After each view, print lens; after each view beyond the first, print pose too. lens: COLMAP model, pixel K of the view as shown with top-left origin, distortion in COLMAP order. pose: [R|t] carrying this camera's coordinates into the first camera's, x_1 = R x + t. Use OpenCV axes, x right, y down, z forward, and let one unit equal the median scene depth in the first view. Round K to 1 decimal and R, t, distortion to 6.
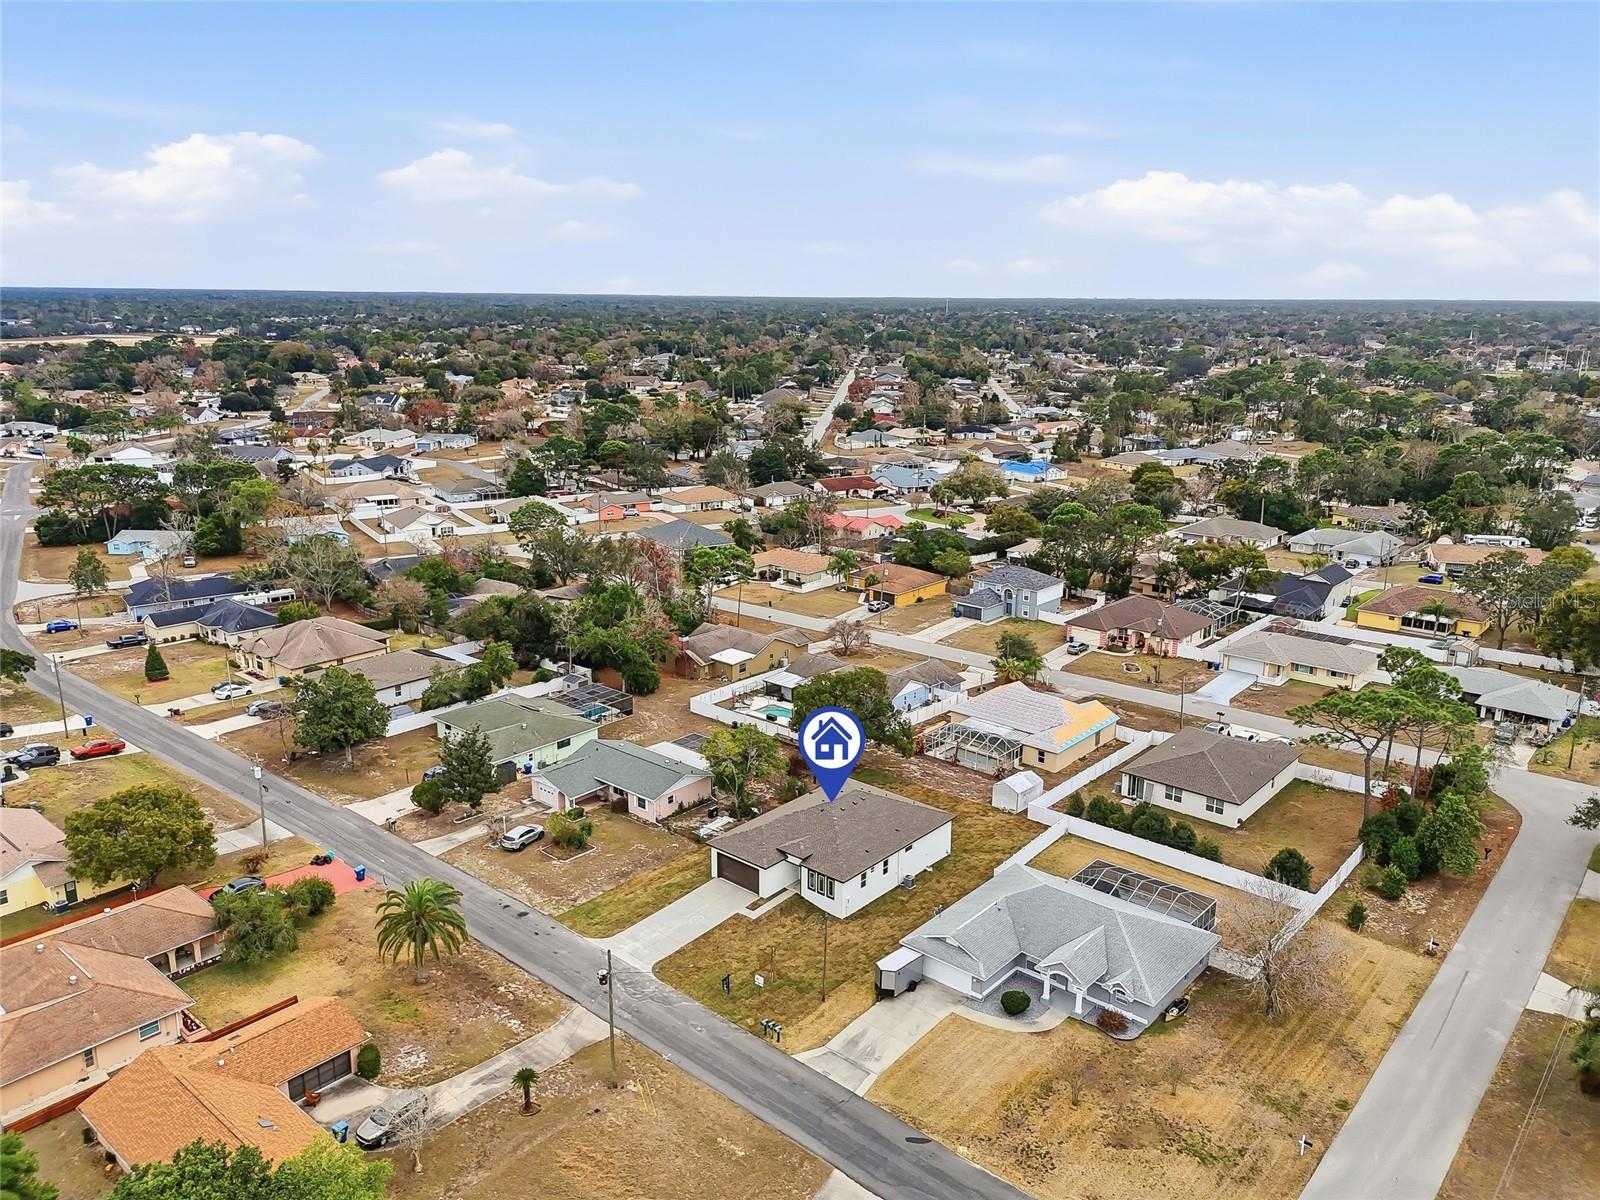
lens RADIAL K [[1176.6, 0, 800.0], [0, 1176.6, 600.0], [0, 0, 1]] dist [0.121028, -0.162838]
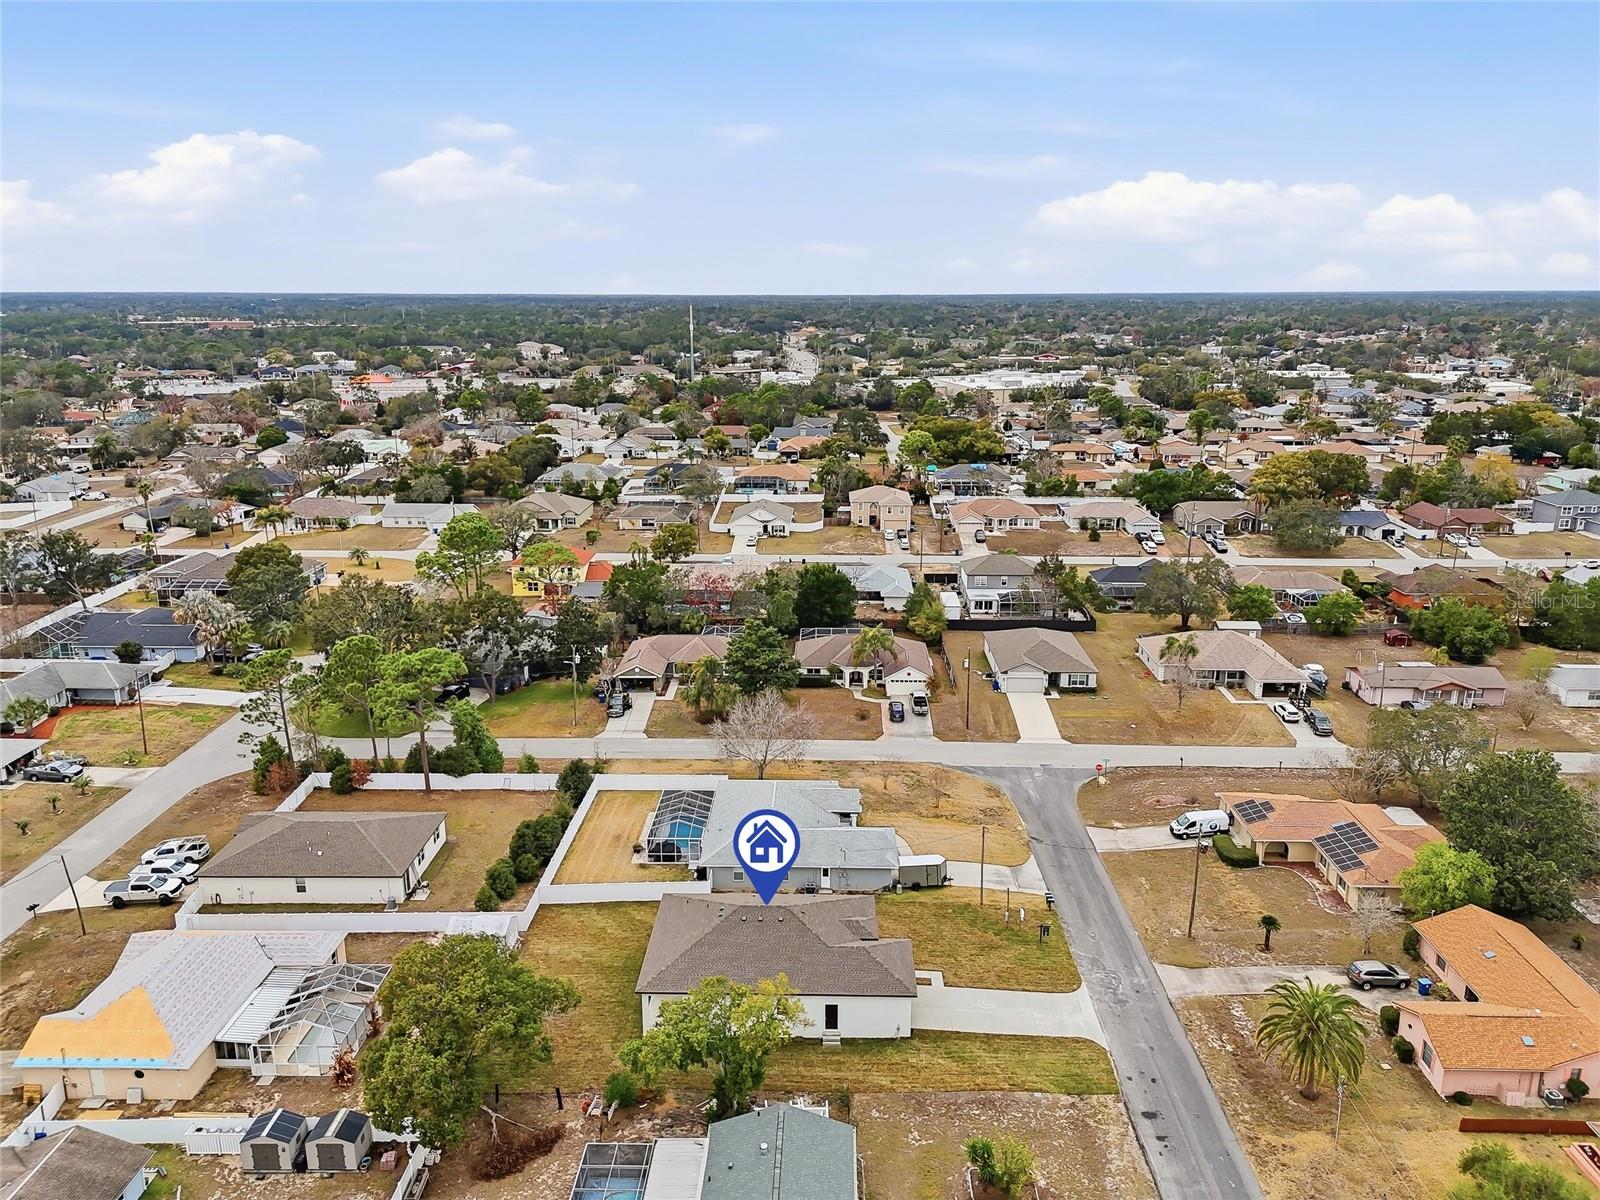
lens RADIAL K [[1176.6, 0, 800.0], [0, 1176.6, 600.0], [0, 0, 1]] dist [0.121028, -0.162838]
pose [[-0.629586, -0.208171, 0.748523, -0.537737], [0.190339, 0.892749, 0.408376, -0.347782], [-0.753255, 0.399581, -0.522439, 1.290929]]
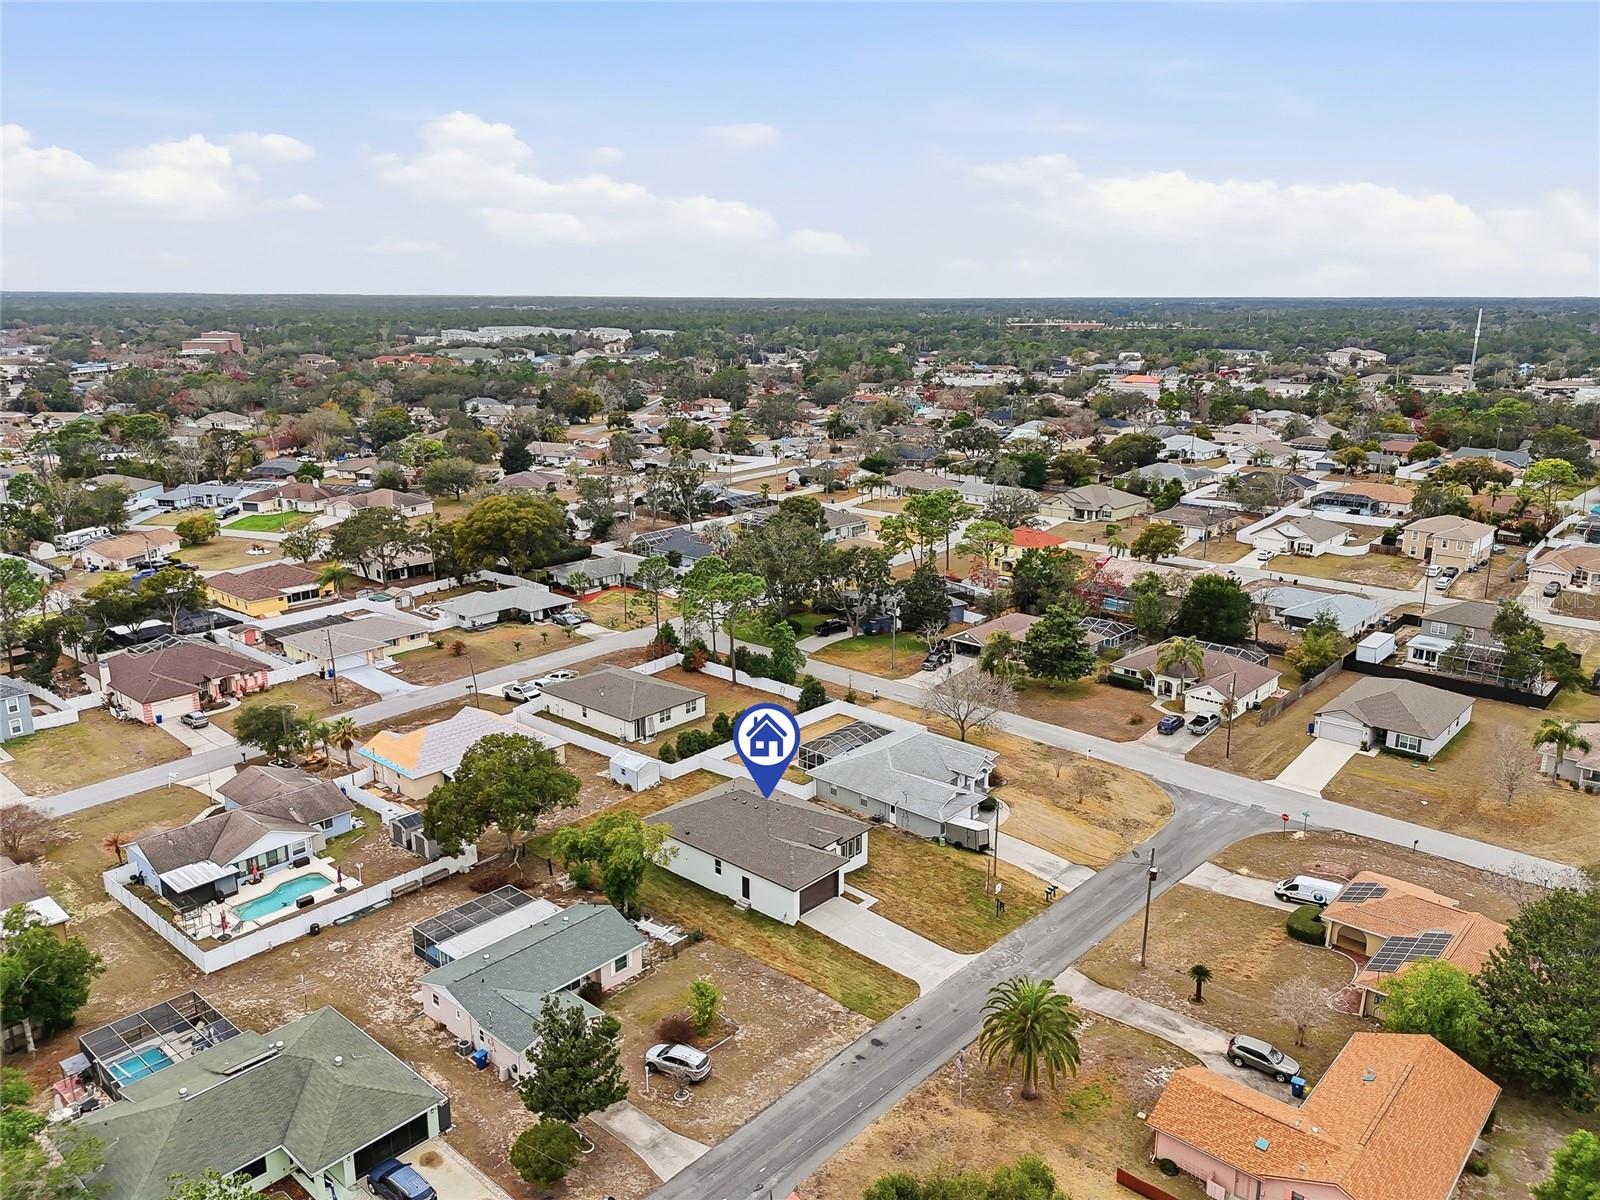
lens RADIAL K [[1176.6, 0, 800.0], [0, 1176.6, 600.0], [0, 0, 1]] dist [0.121028, -0.162838]
pose [[0.020451, -0.264090, 0.964281, -0.869413], [0.250638, 0.935038, 0.250766, -0.228132], [-0.967865, 0.236557, 0.085313, 0.812280]]
